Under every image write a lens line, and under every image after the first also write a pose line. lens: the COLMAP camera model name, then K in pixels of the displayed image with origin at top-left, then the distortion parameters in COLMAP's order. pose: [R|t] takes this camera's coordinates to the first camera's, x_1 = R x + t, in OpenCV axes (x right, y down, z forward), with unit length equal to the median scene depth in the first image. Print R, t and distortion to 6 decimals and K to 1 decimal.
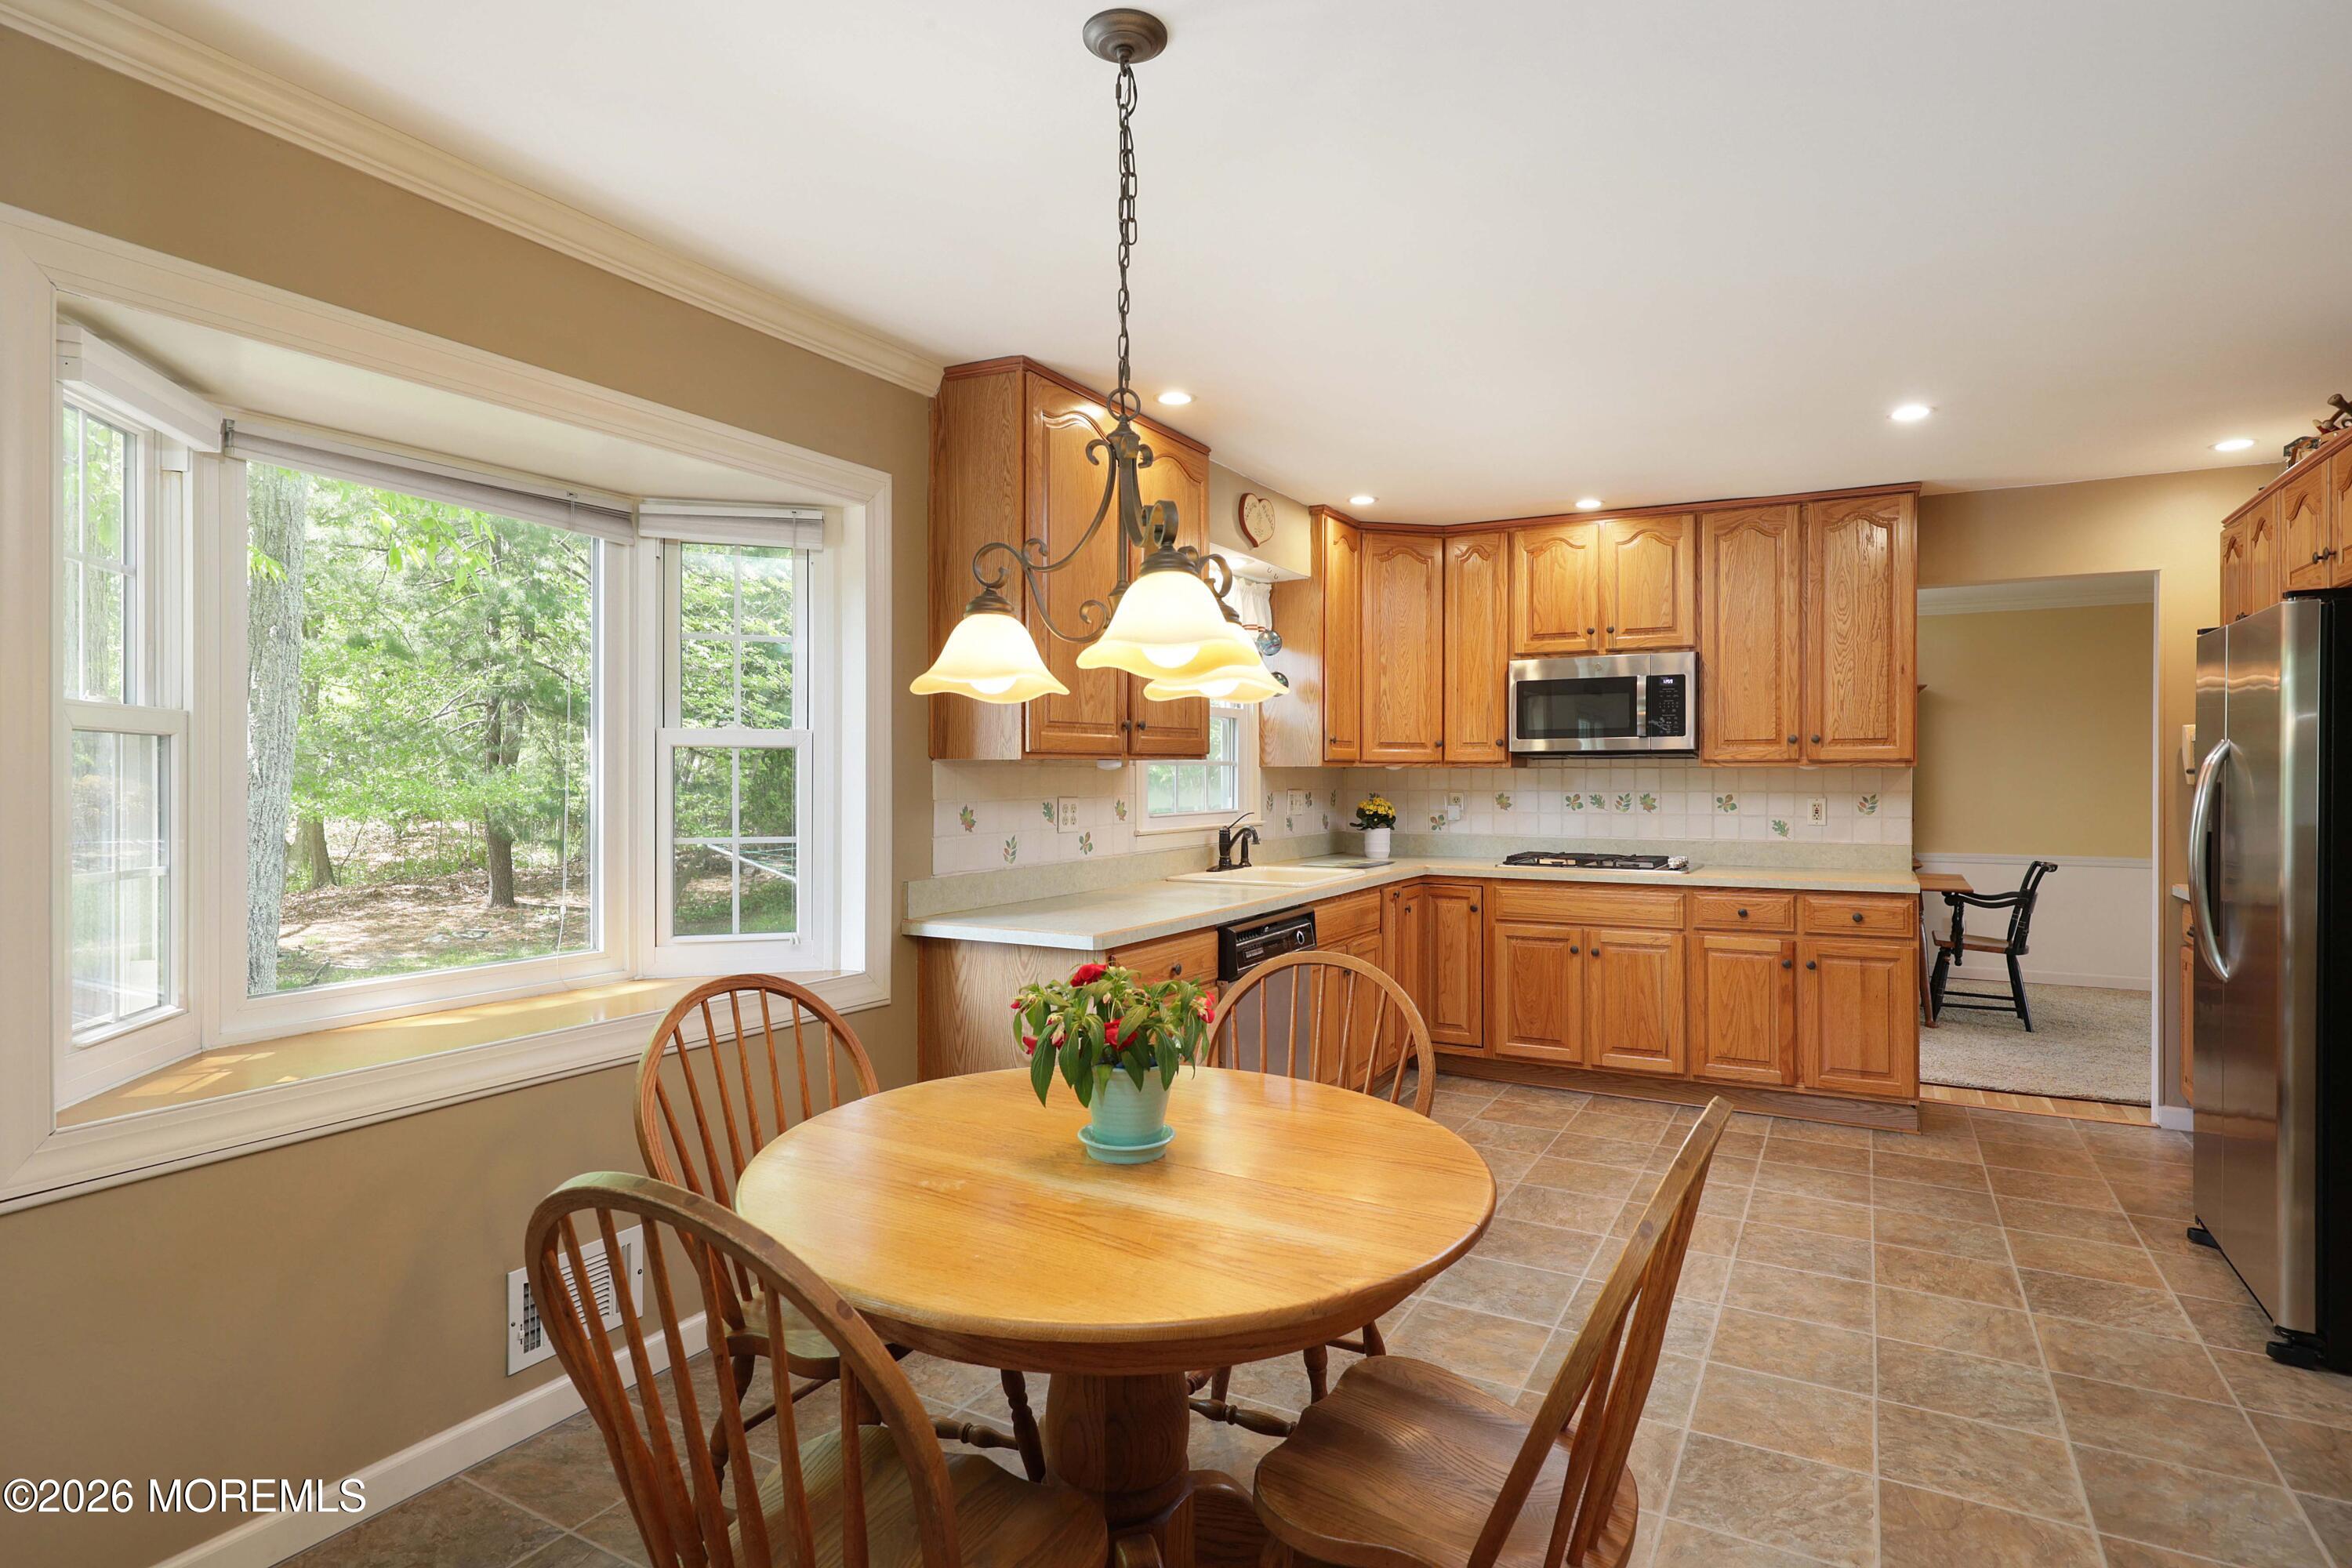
lens RADIAL K [[1237.4, 0, 1174.6], [0, 1237.4, 781.5], [0, 0, 1]] dist [0.022264, 0.000472]
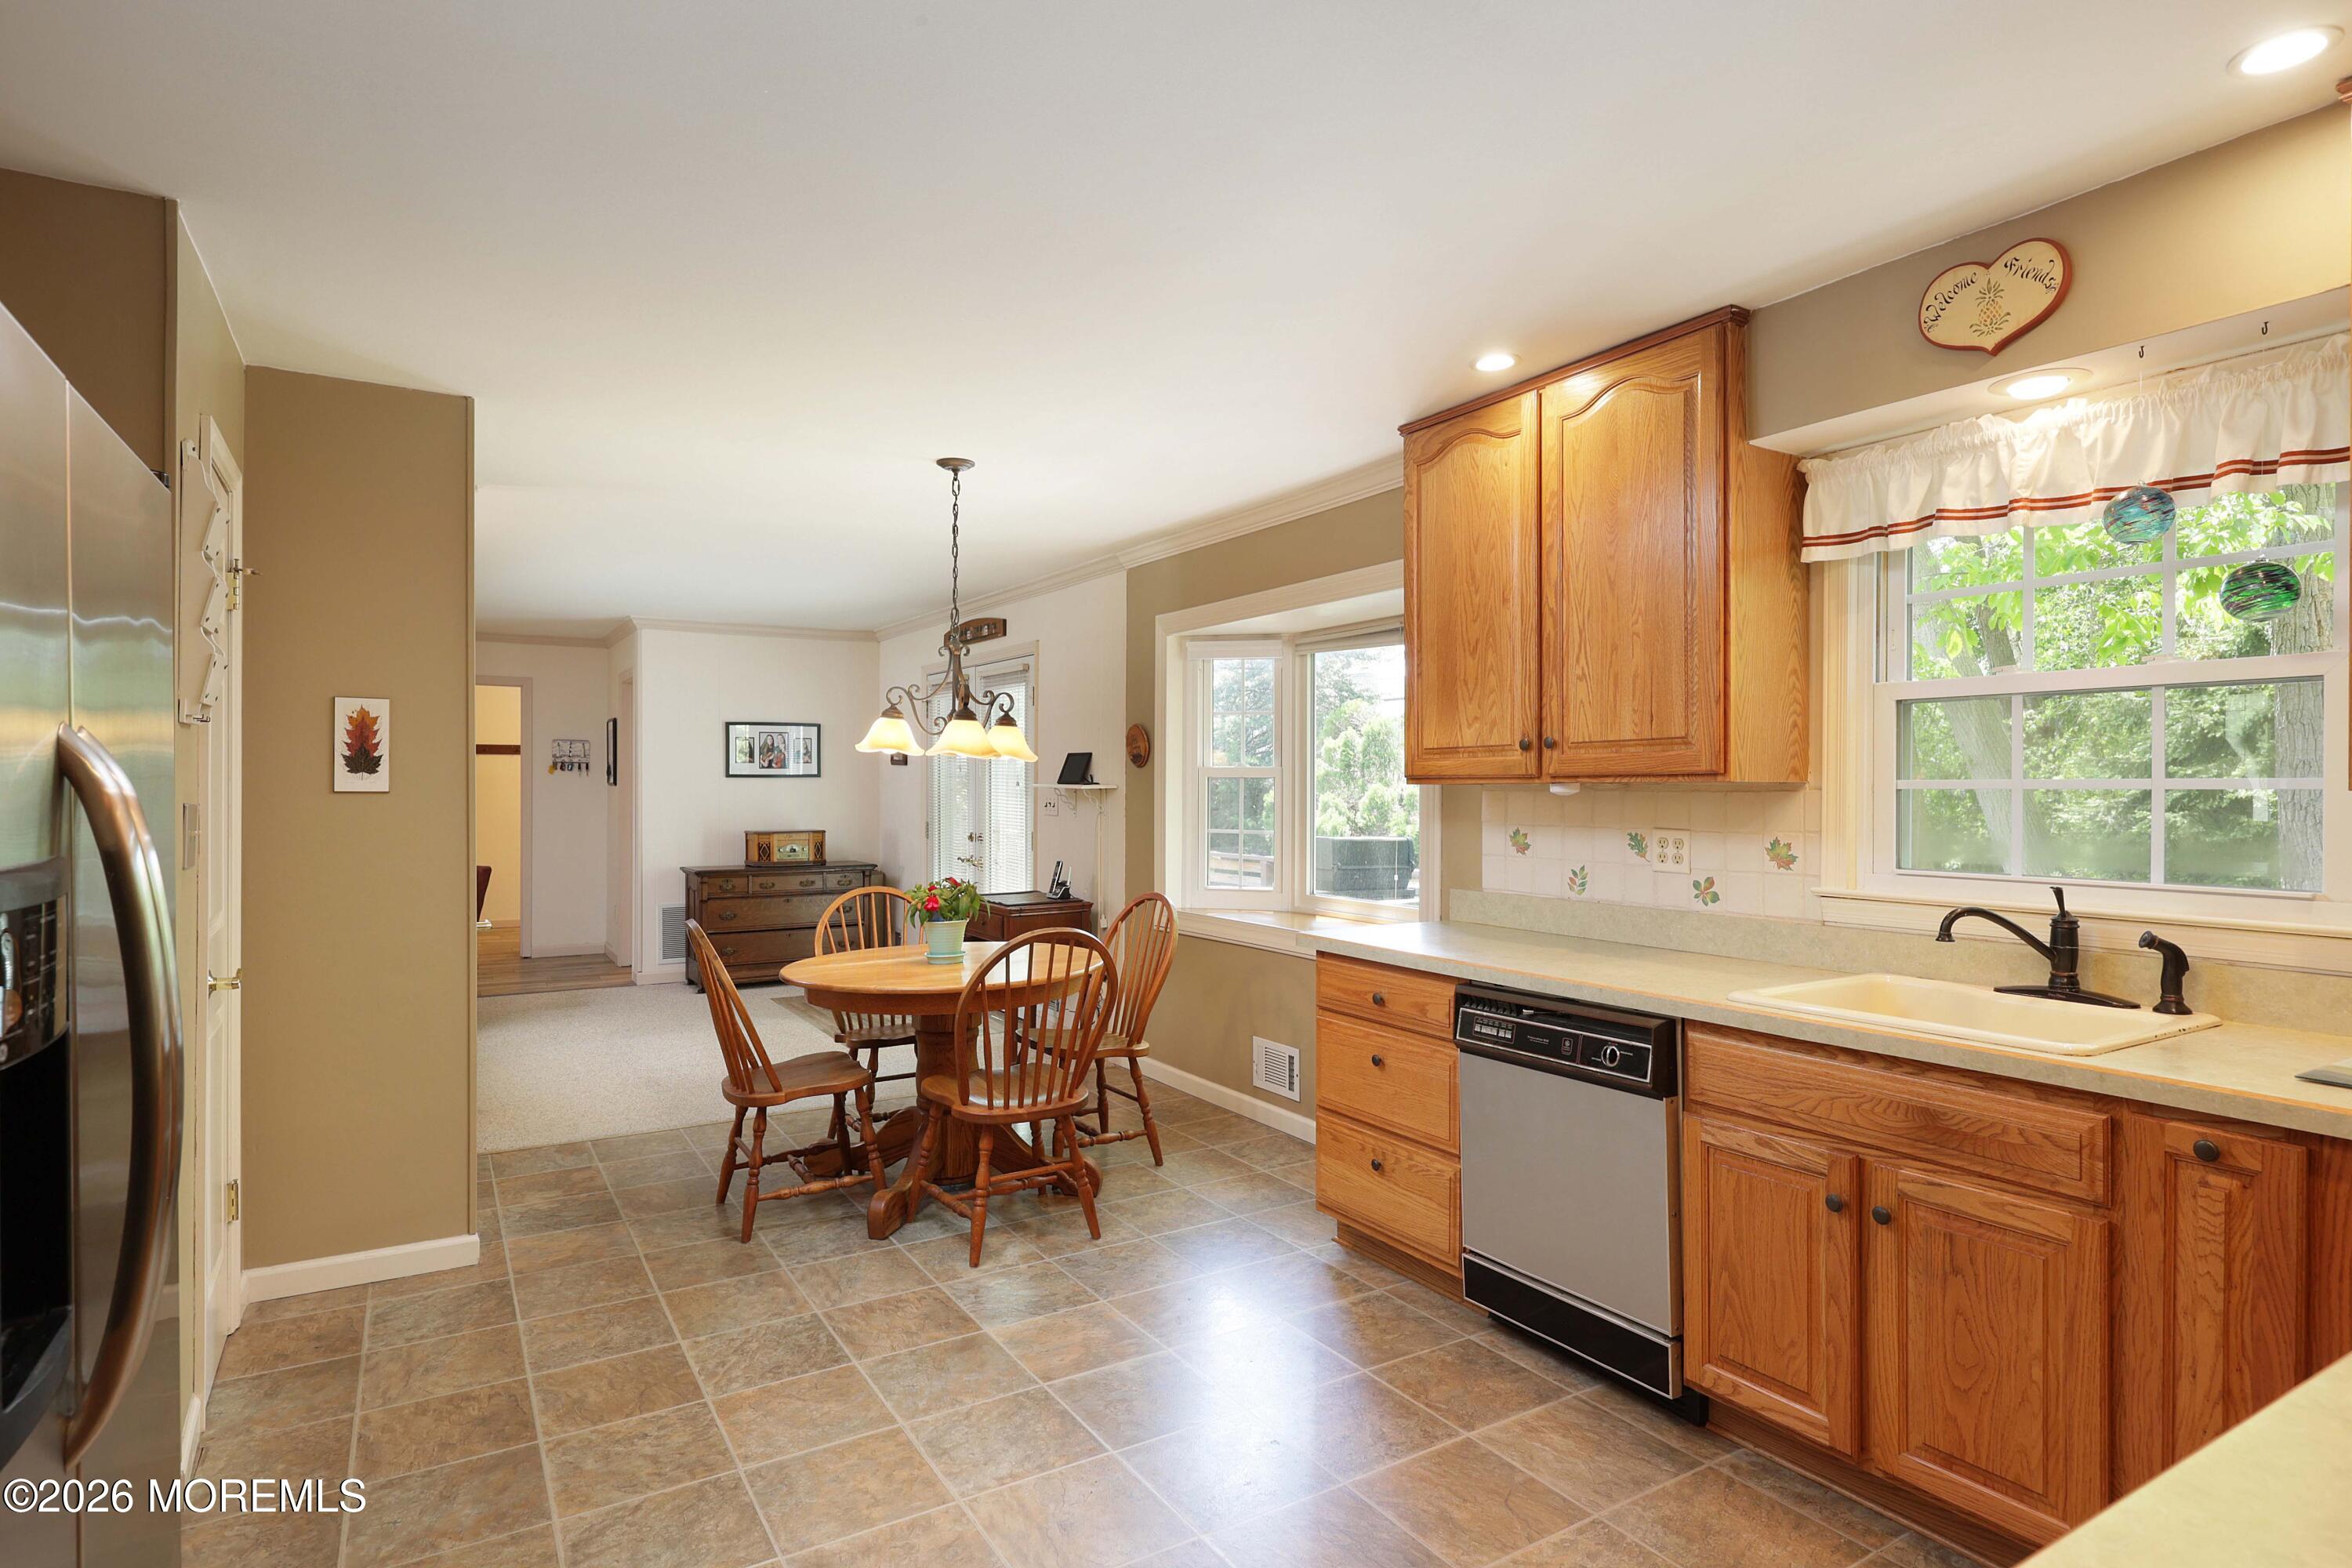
lens RADIAL K [[1237.4, 0, 1176.2], [0, 1237.4, 781.5], [0, 0, 1]] dist [0.022264, 0.000472]
pose [[-0.493807, -0.004508, -0.869560, 1.071171], [-0.007424, 0.999972, -0.000968, -0.021013], [0.869540, 0.005978, -0.493827, 1.538289]]
